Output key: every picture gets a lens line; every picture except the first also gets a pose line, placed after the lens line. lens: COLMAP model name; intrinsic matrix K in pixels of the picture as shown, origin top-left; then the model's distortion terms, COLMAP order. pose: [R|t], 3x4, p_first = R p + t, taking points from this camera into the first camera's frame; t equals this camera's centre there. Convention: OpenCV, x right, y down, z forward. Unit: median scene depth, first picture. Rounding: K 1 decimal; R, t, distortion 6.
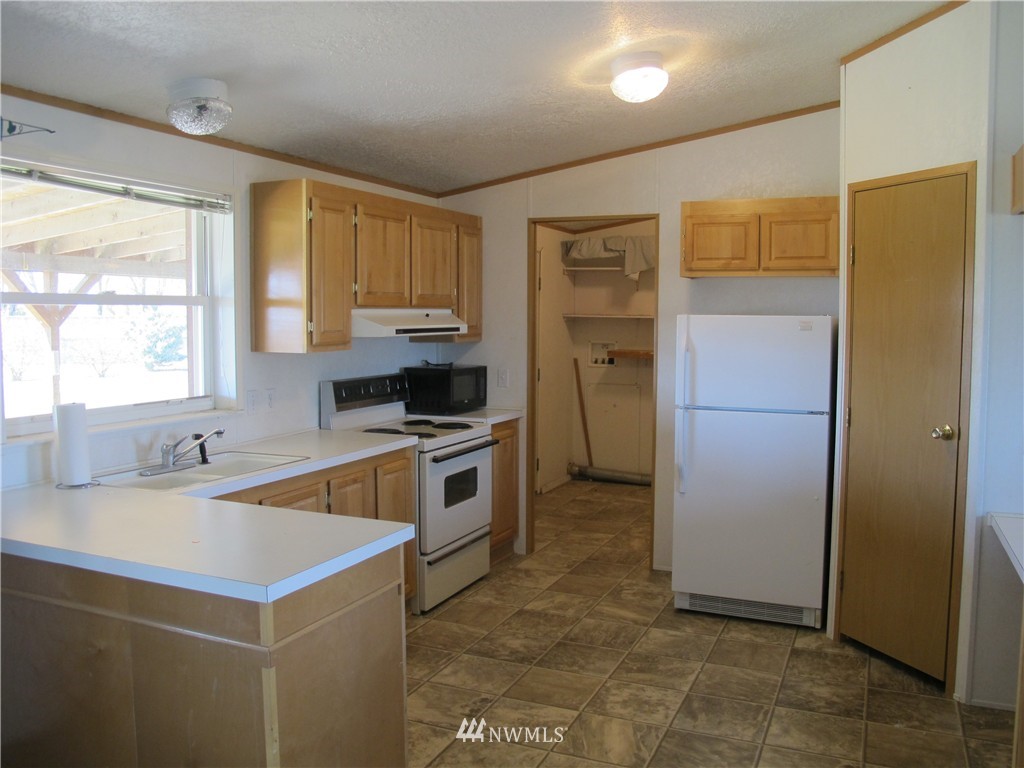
lens RADIAL K [[903.5, 0, 513.4], [0, 903.5, 377.6], [0, 0, 1]] dist [-0.093302, 0.110510]
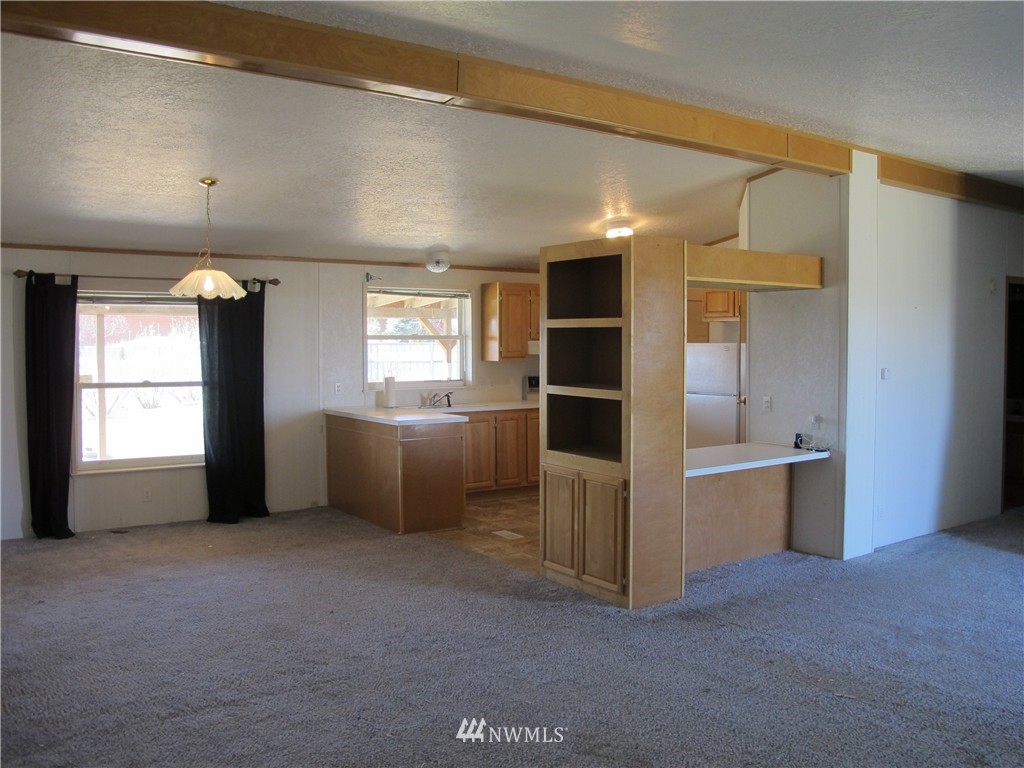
lens RADIAL K [[903.5, 0, 515.1], [0, 903.5, 384.2], [0, 0, 1]] dist [-0.093302, 0.110510]
pose [[0.845619, 0.018269, -0.533474, 0.990387], [-0.030232, 0.999449, -0.013695, 0.058834], [0.532930, 0.027709, 0.845705, -0.849177]]
